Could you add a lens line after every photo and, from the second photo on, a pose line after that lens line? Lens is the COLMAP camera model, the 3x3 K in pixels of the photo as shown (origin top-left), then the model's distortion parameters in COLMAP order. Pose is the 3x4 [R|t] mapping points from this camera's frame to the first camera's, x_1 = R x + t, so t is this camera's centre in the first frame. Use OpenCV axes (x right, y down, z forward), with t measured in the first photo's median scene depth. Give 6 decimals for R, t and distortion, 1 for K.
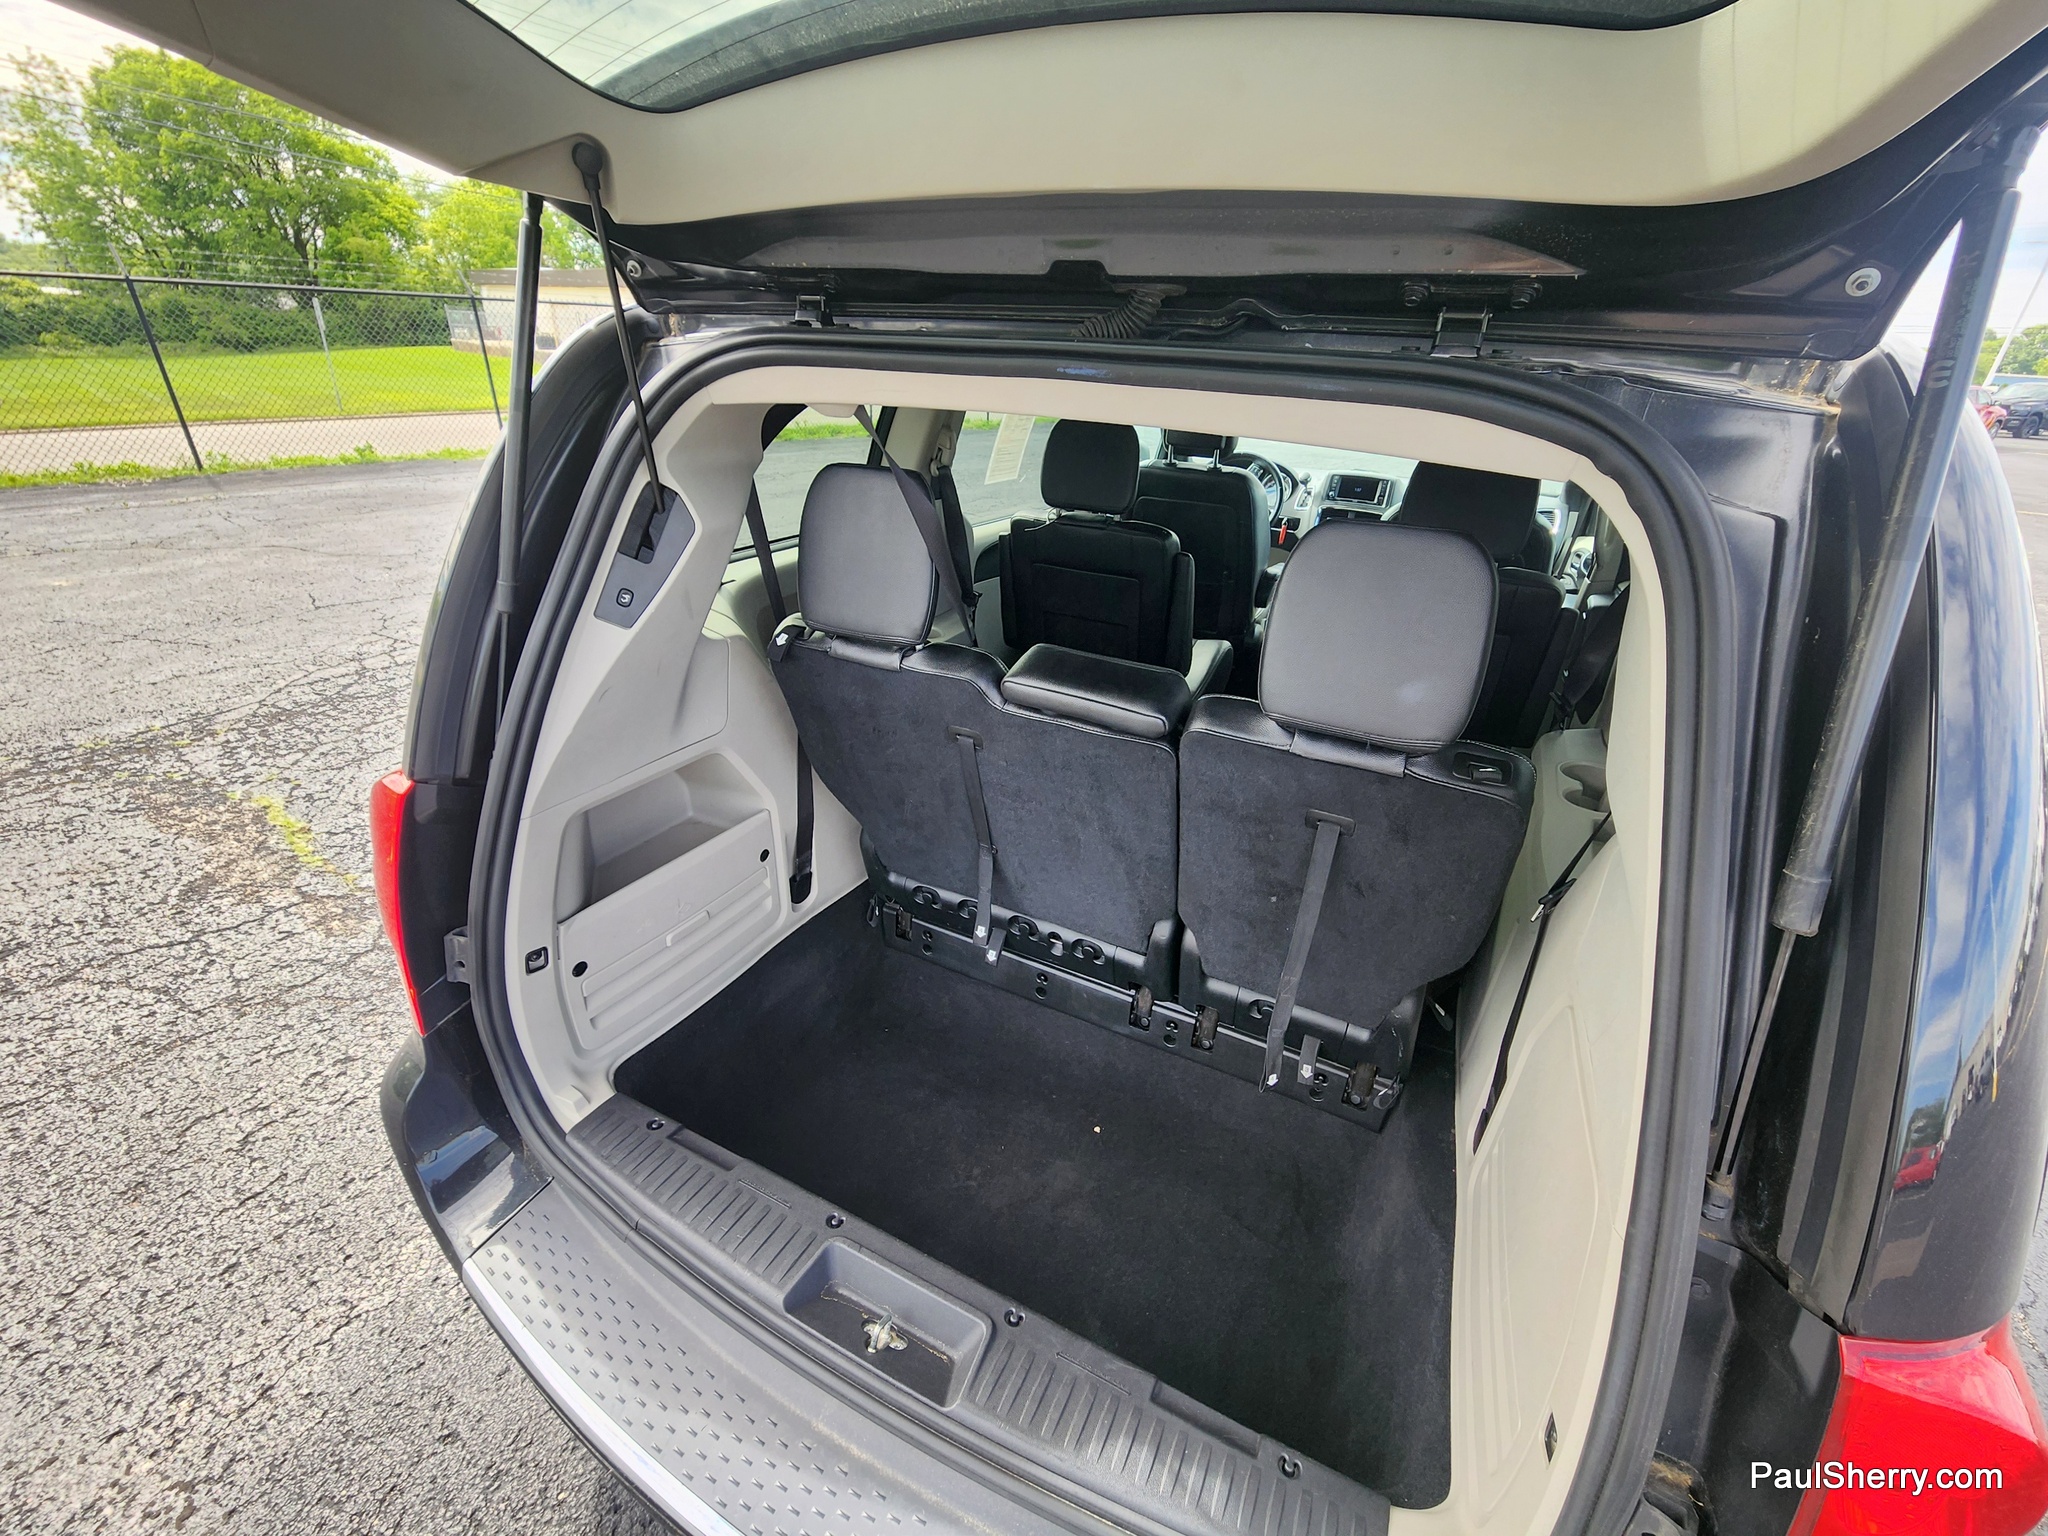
lens RADIAL K [[830.6, 0, 1032.9], [0, 830.6, 769.6], [0, 0, 1]] dist [0.000680, 0.000082]
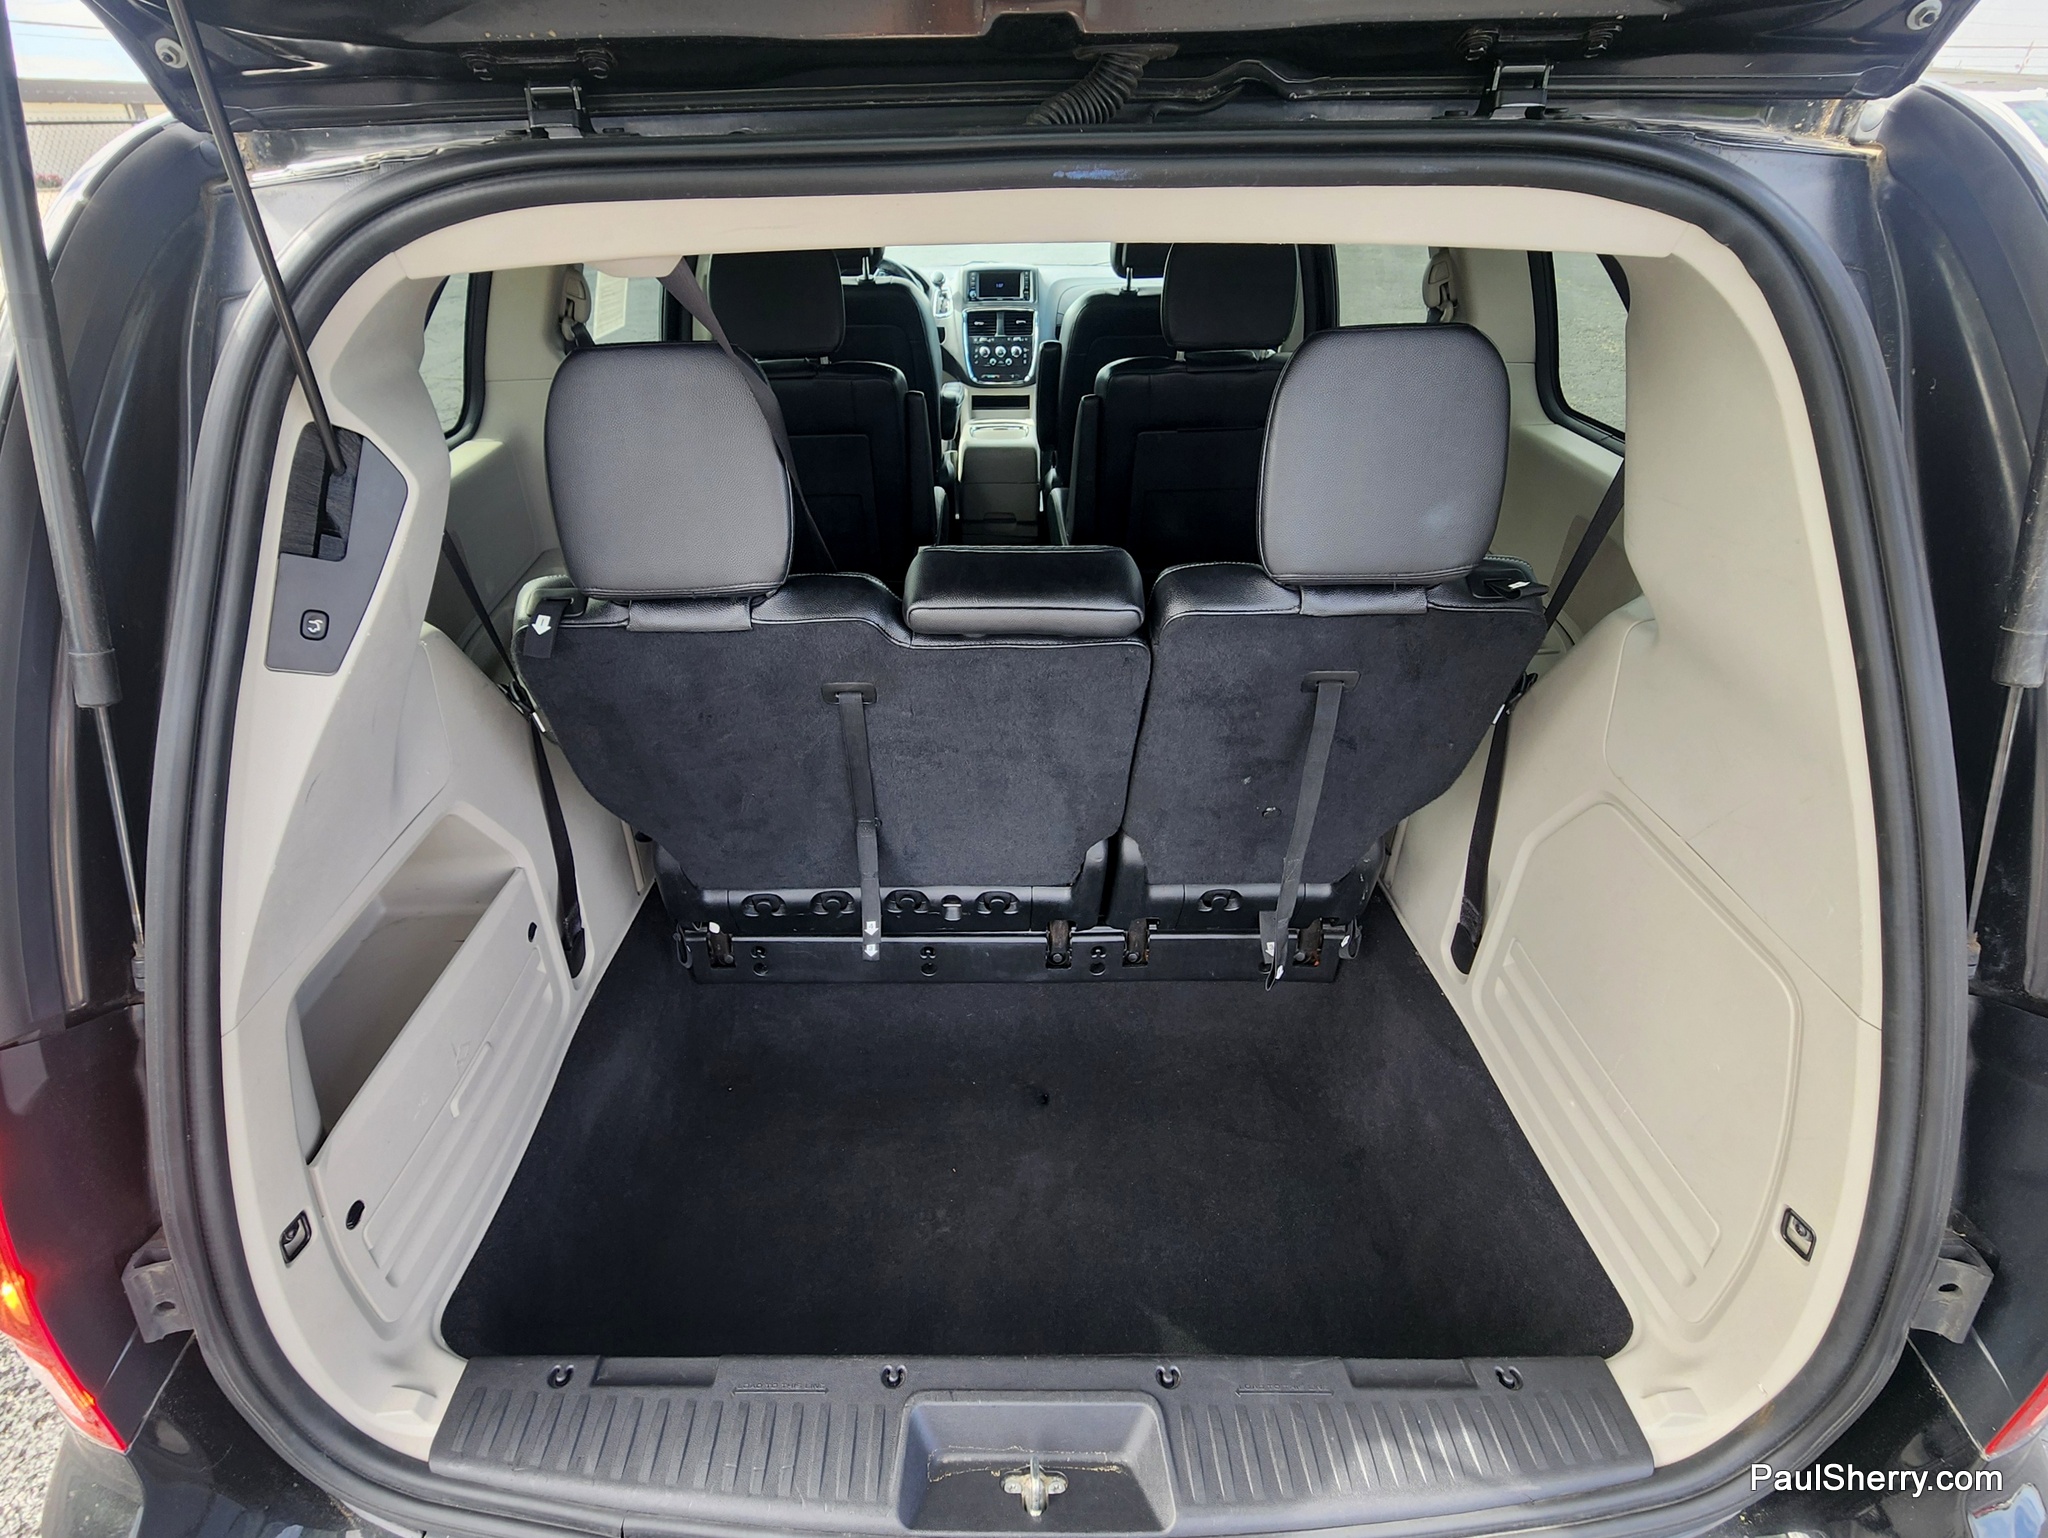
lens RADIAL K [[968.0, 0, 965.0], [0, 968.0, 693.9], [0, 0, 1]] dist [-0.000296, -0.000418]
pose [[0.900889, -0.266732, 0.342422, -0.225447], [0.246059, 0.963730, 0.103339, -0.081577], [-0.357566, -0.008840, 0.933846, 0.130059]]
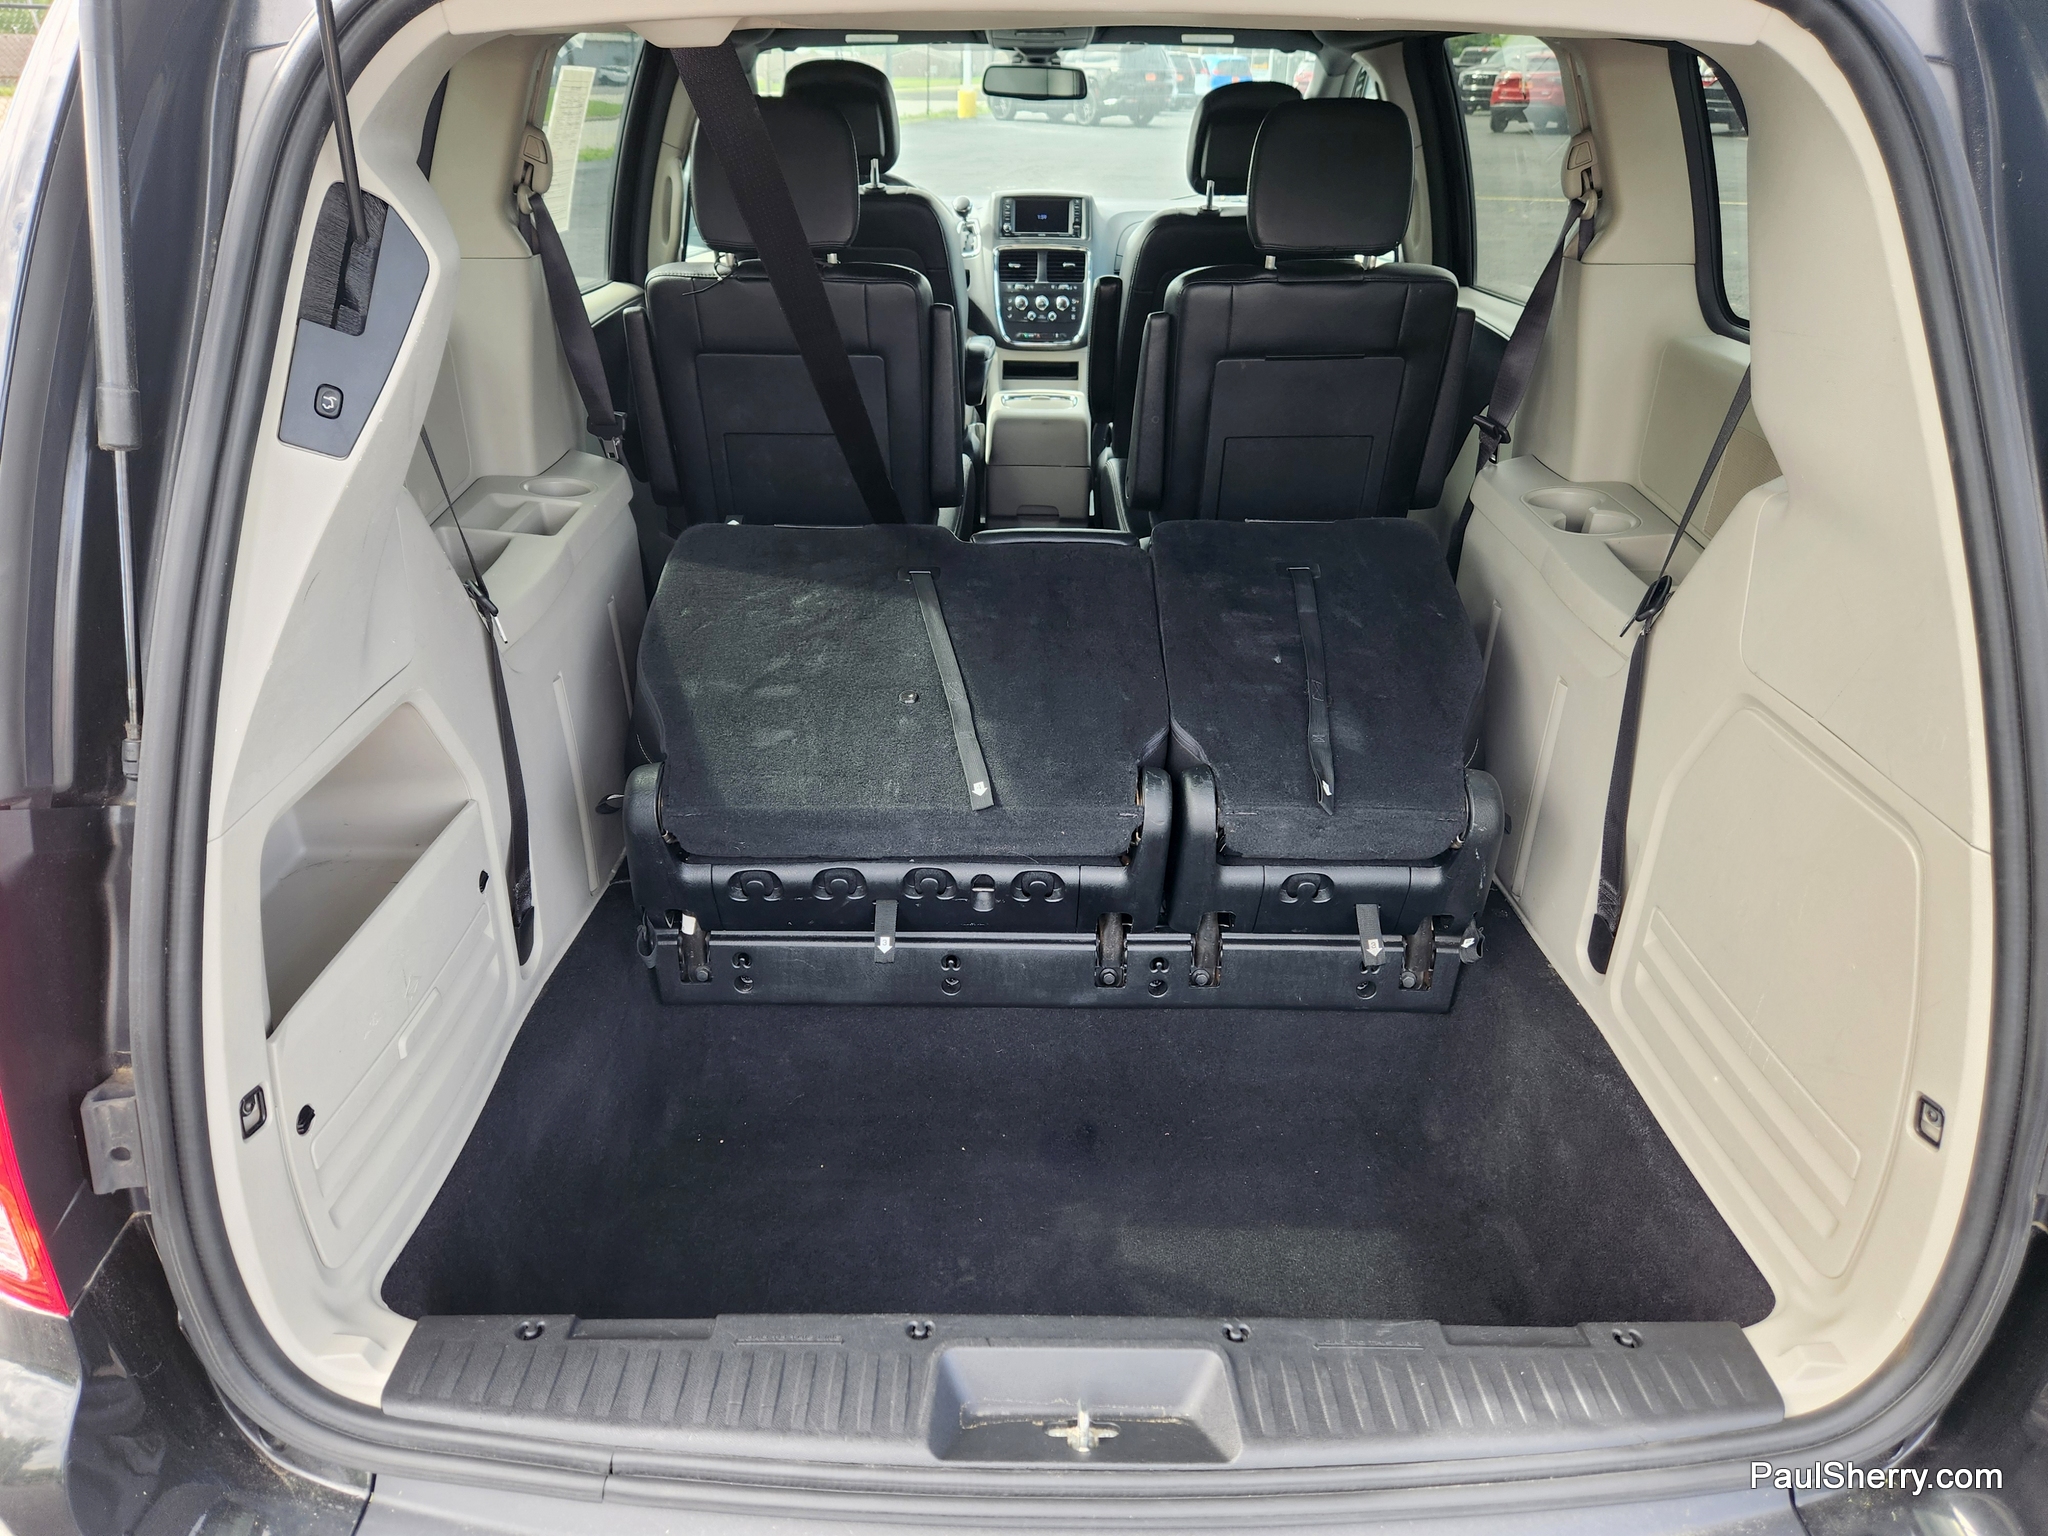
lens RADIAL K [[1368.1, 0, 998.5], [0, 1368.1, 778.0], [0, 0, 1]] dist [0.061363, -0.057516]
pose [[0.899123, -0.233565, 0.370170, -0.343141], [0.227112, 0.971918, 0.061605, 0.057089], [-0.374164, 0.028680, 0.926919, -0.012215]]
